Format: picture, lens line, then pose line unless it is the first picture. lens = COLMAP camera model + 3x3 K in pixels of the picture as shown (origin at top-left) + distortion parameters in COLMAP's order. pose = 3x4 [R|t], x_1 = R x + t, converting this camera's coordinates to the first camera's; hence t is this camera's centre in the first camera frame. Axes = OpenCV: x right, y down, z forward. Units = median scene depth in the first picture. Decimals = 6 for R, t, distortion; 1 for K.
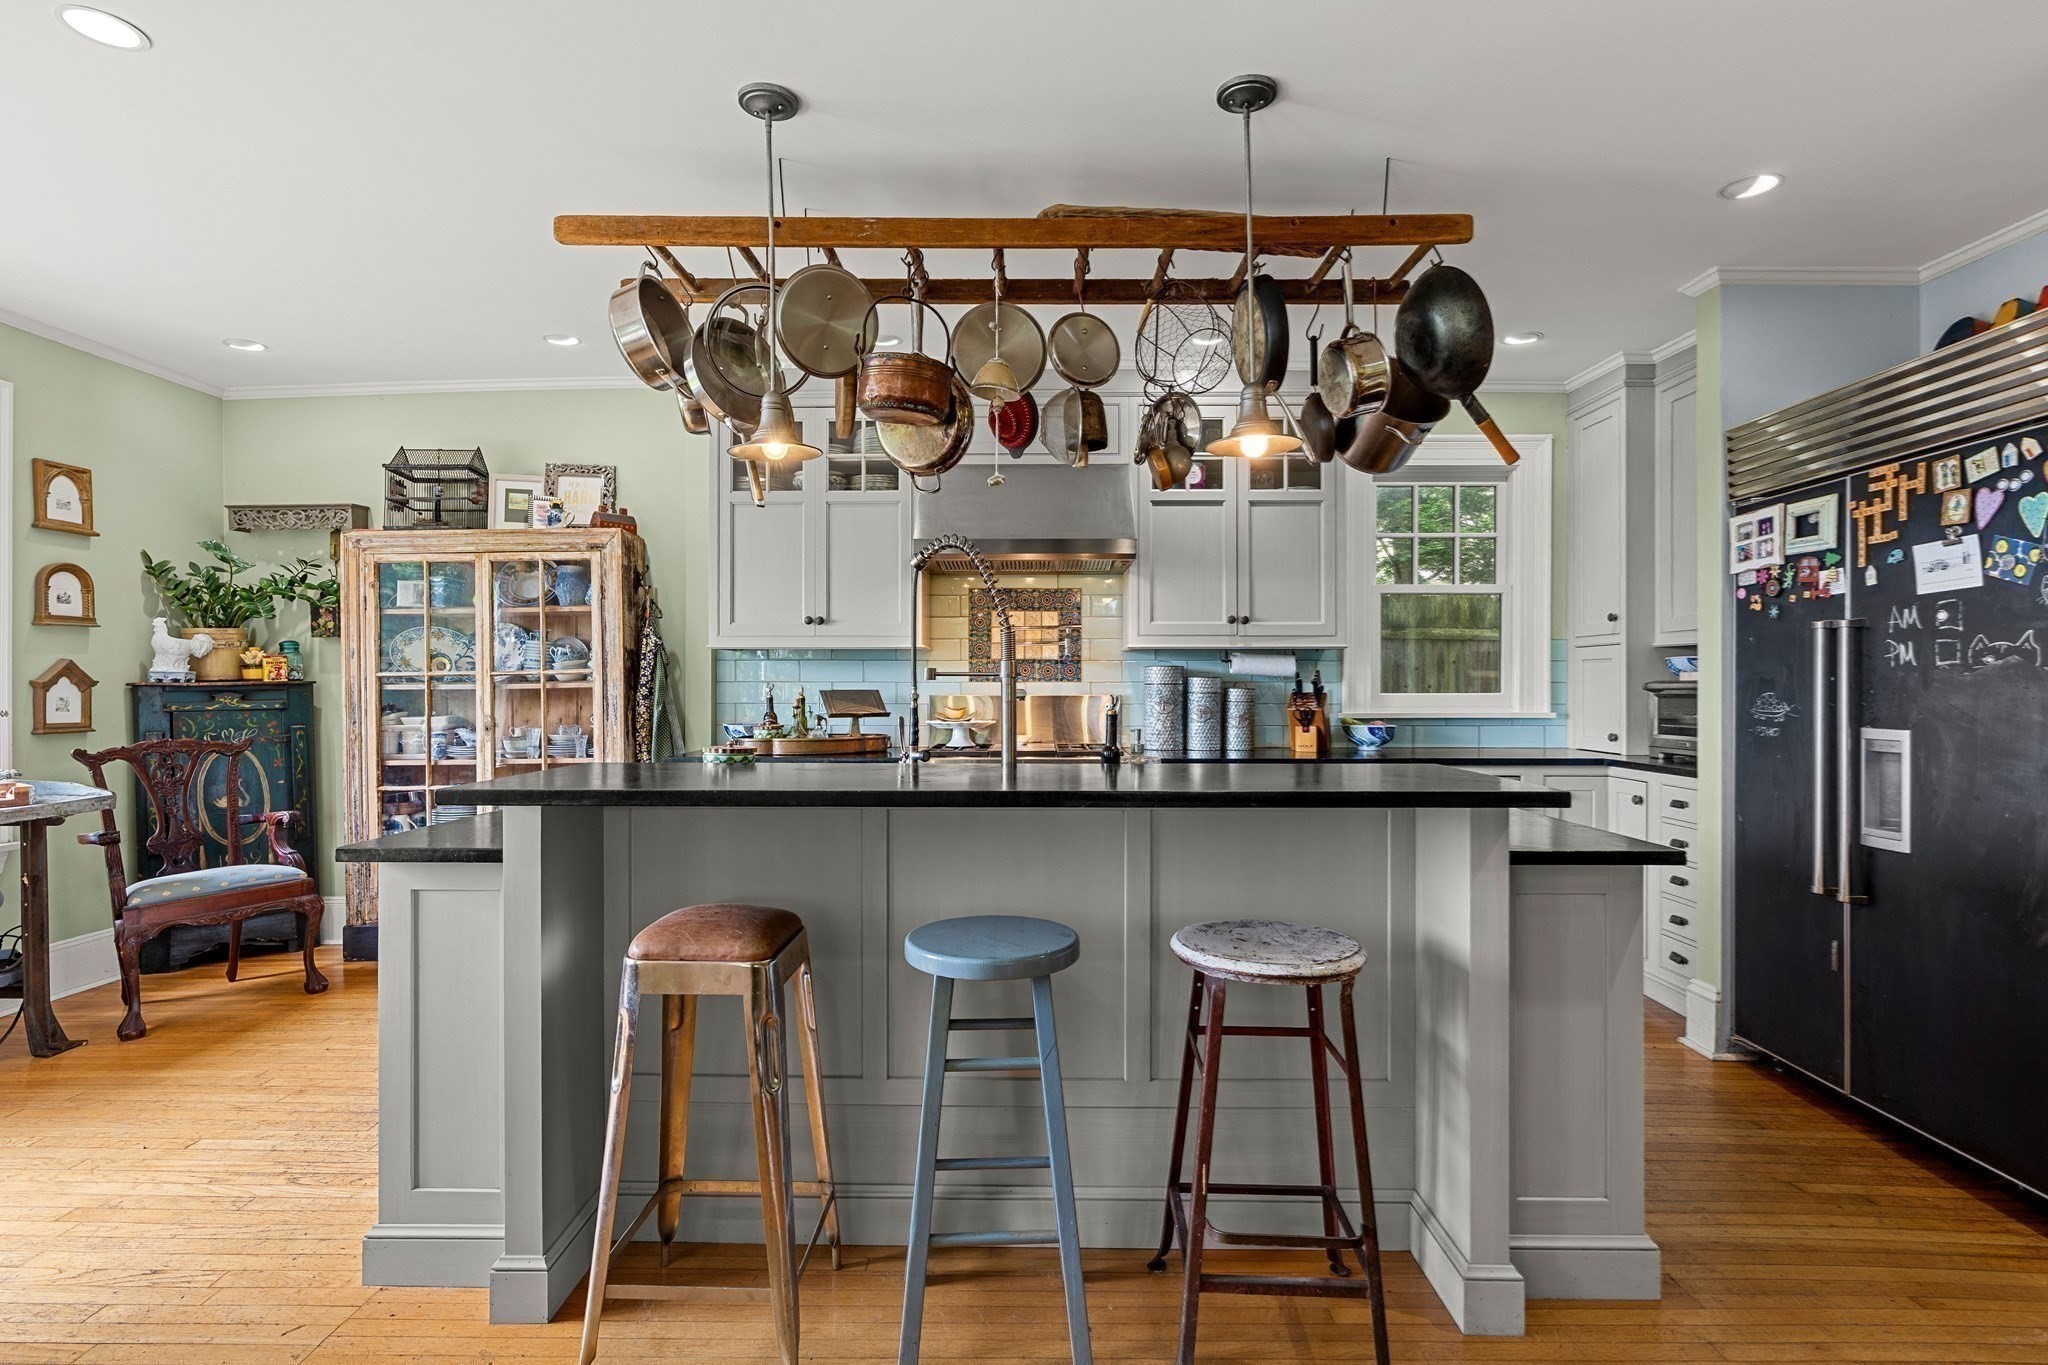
lens RADIAL K [[982.0, 0, 1021.7], [0, 982.0, 688.3], [0, 0, 1]] dist [-0.004679, 0.002061]
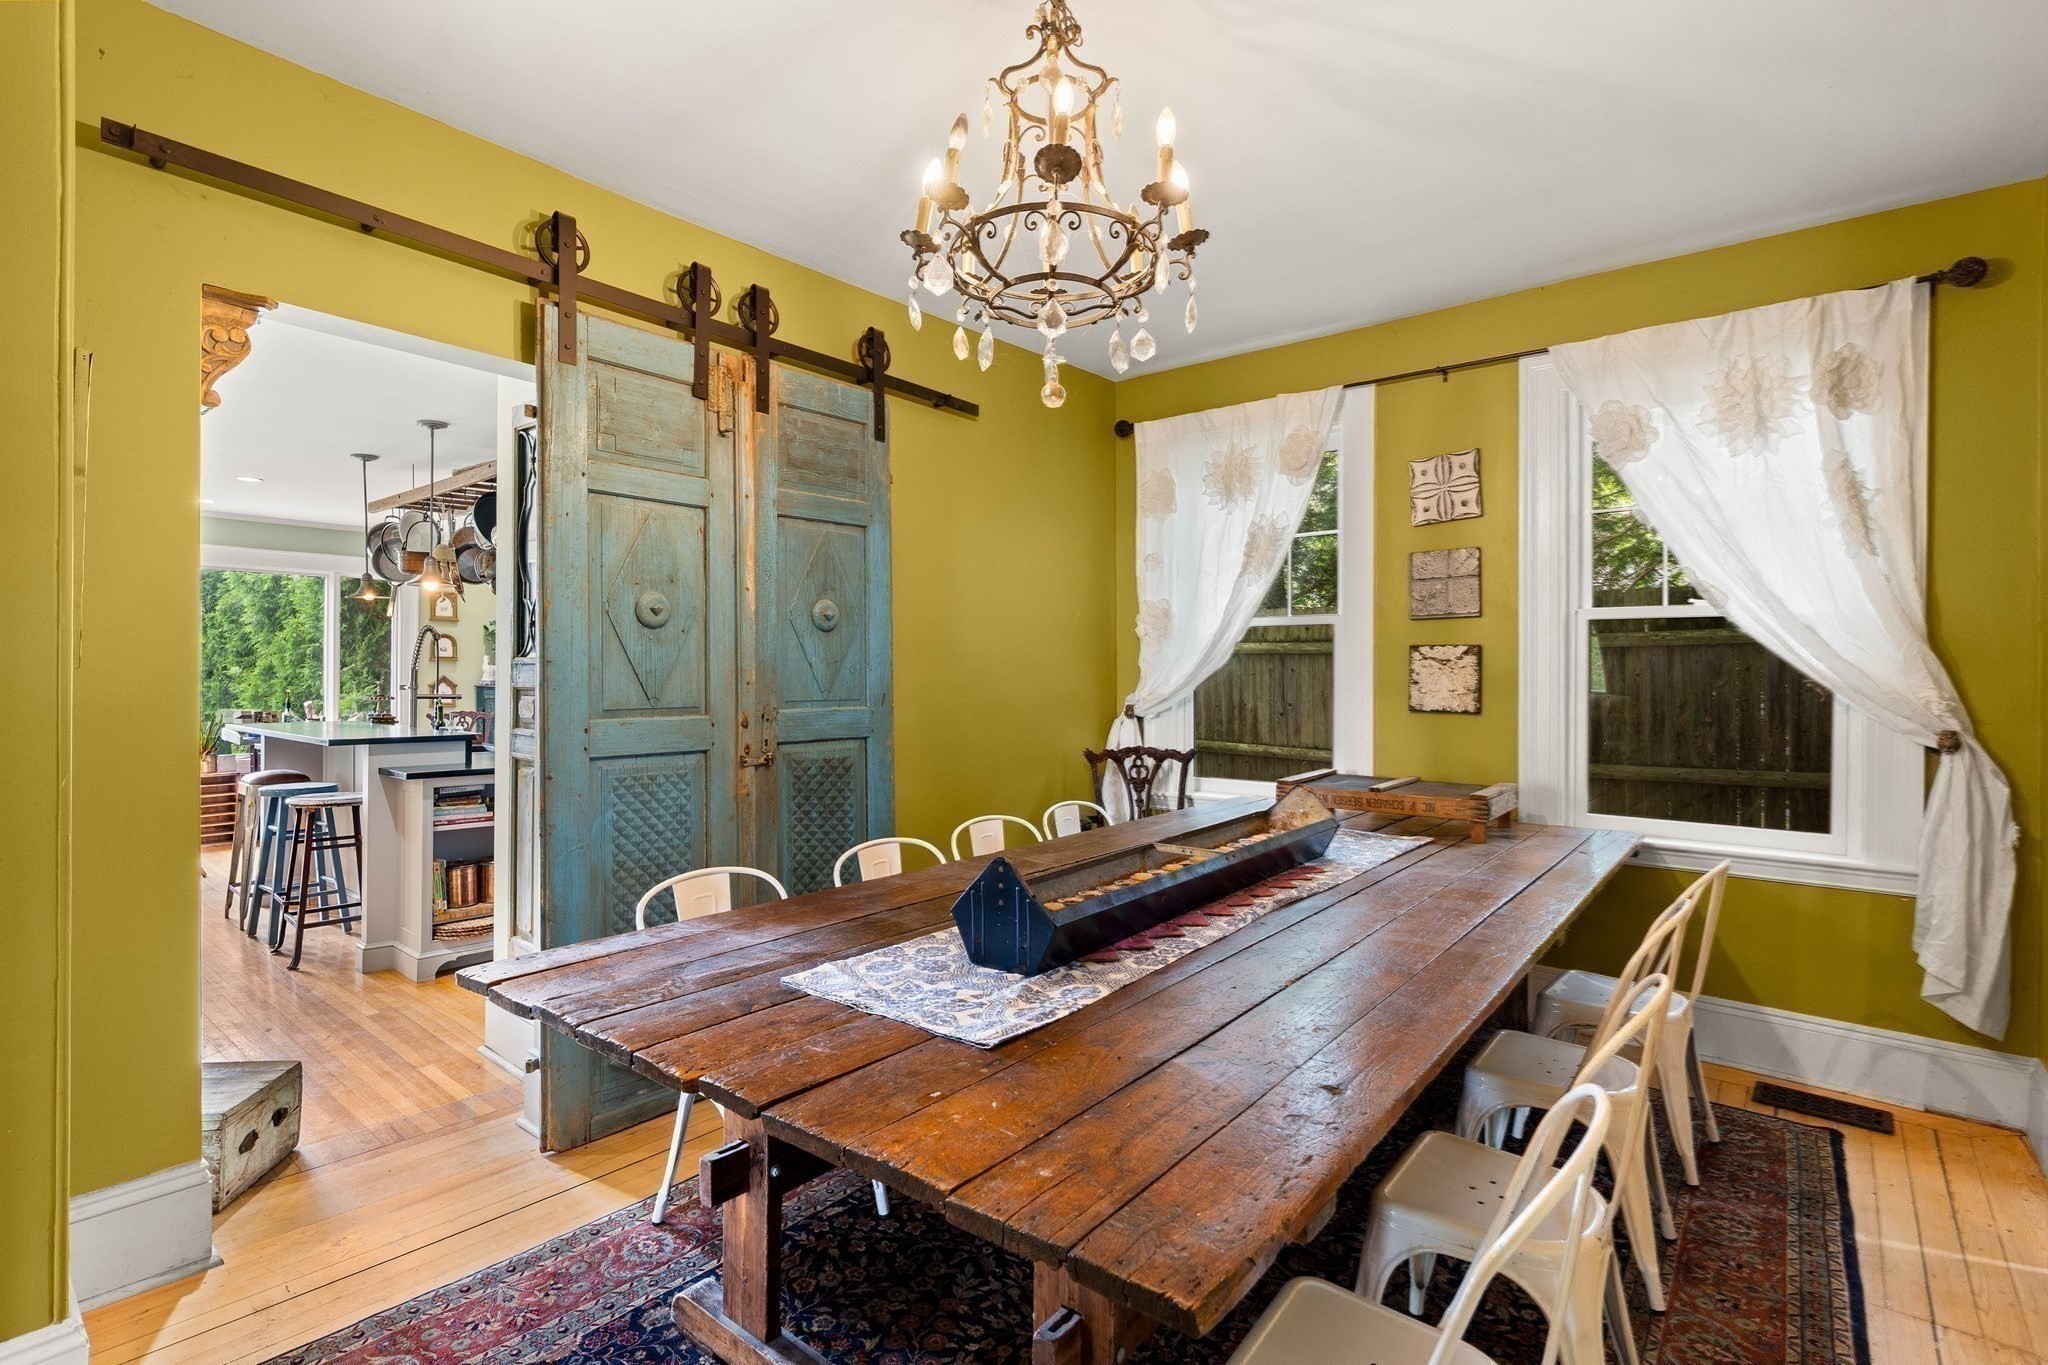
lens RADIAL K [[982.0, 0, 1030.0], [0, 982.0, 683.9], [0, 0, 1]] dist [-0.004679, 0.002061]
pose [[0.772754, 0.005568, -0.634682, 1.442735], [-0.007148, 0.999974, 0.000070, -0.017120], [0.634666, 0.004482, 0.772774, 0.074824]]
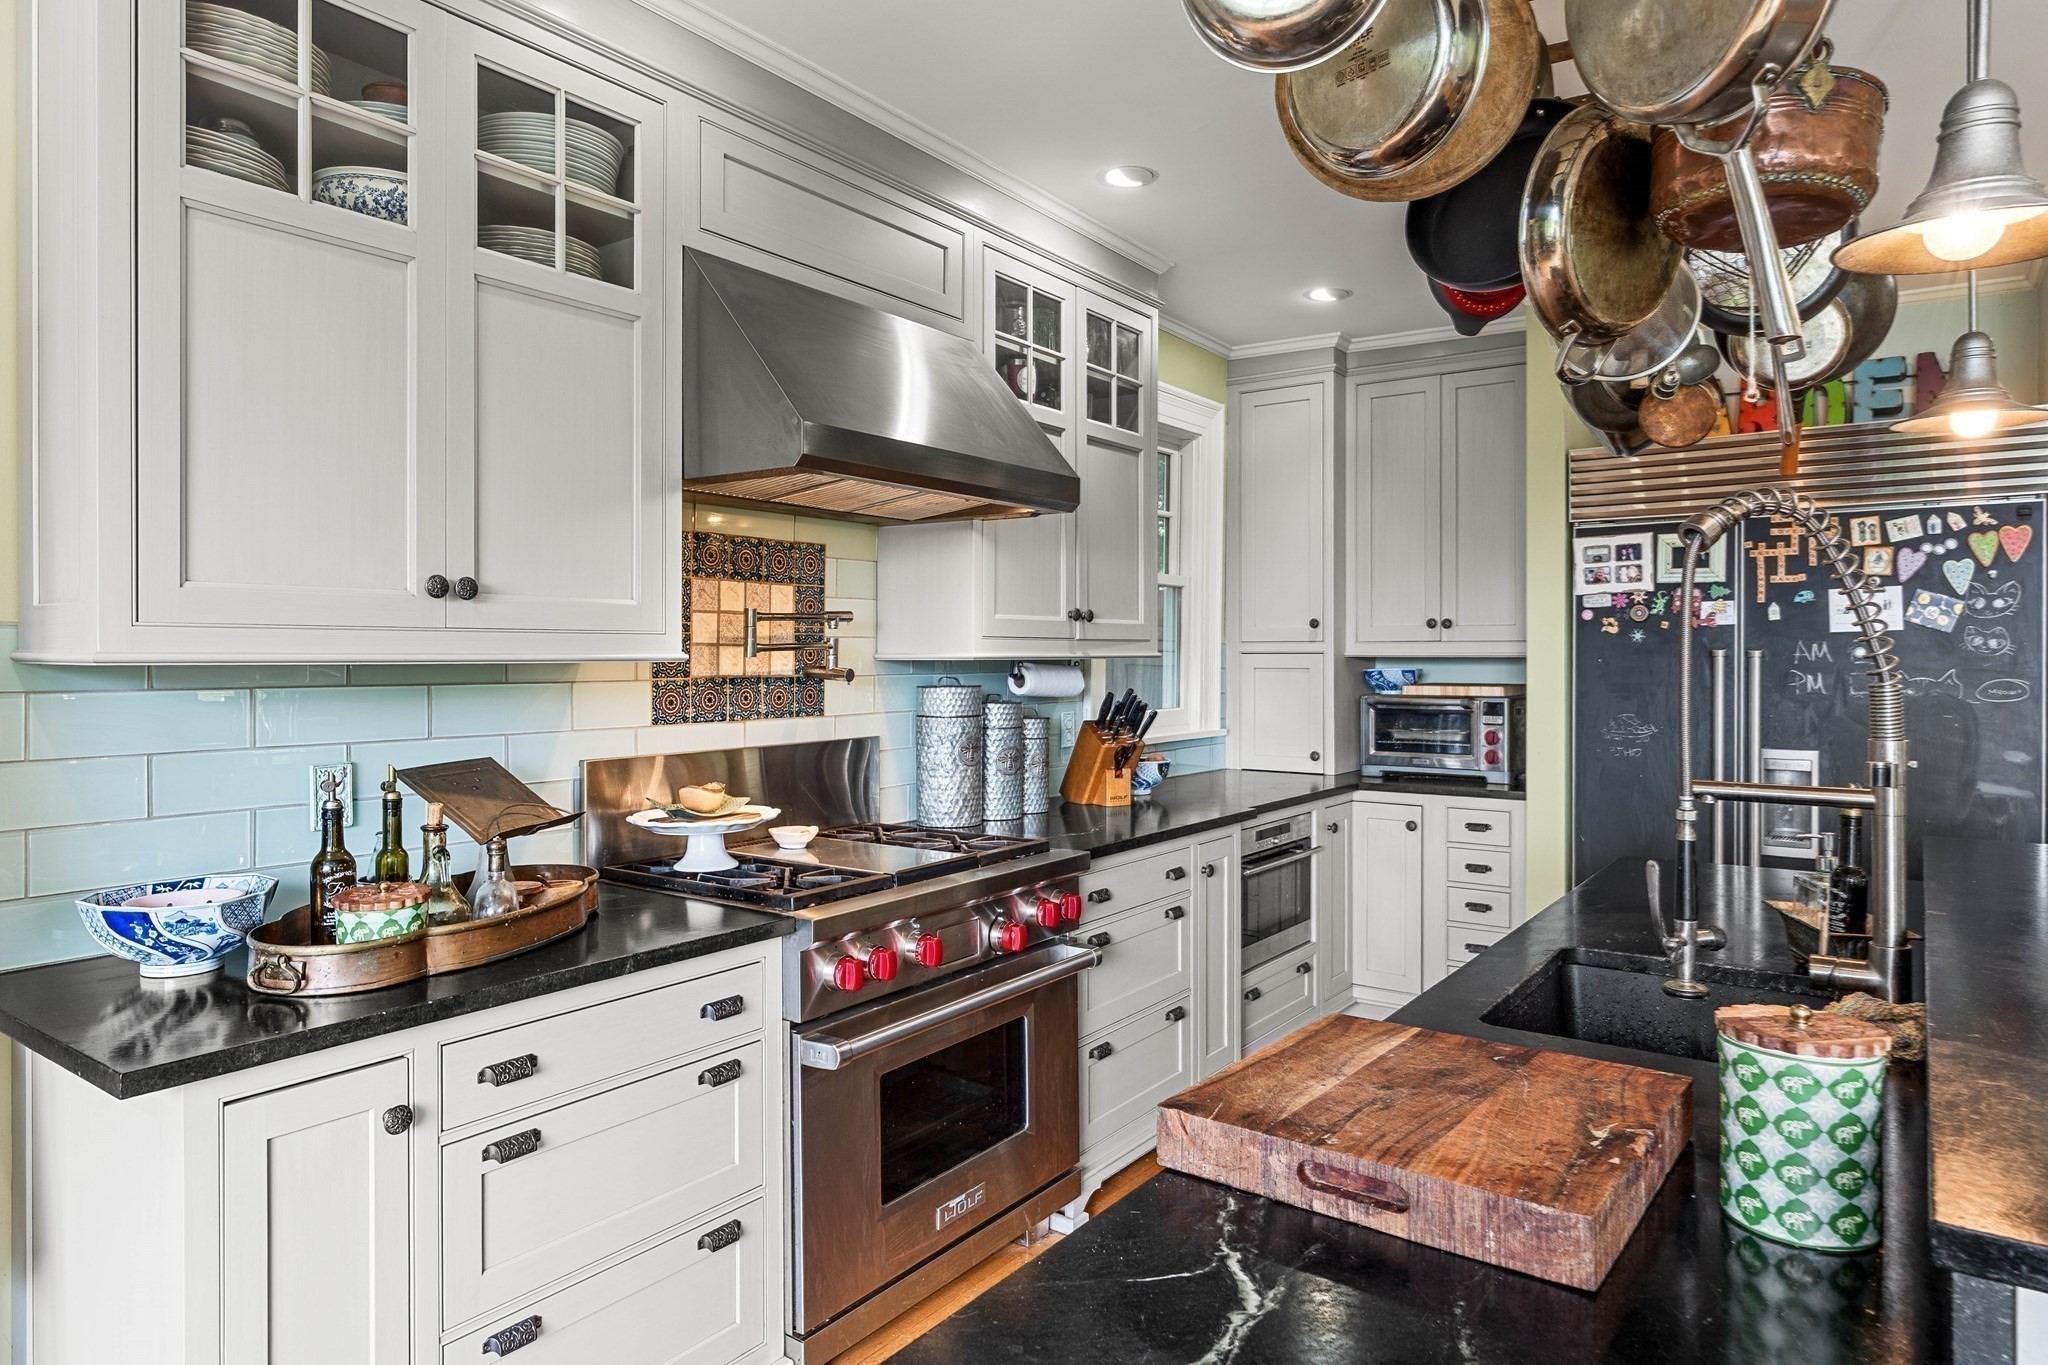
lens RADIAL K [[1225.6, 0, 1026.7], [0, 1225.6, 686.3], [0, 0, 1]] dist [-0.003306, 0.001033]
pose [[0.571234, -0.022235, 0.820486, -0.470199], [0.005126, 0.999710, 0.023523, -0.041825], [-0.820771, -0.009231, 0.571183, 0.562267]]
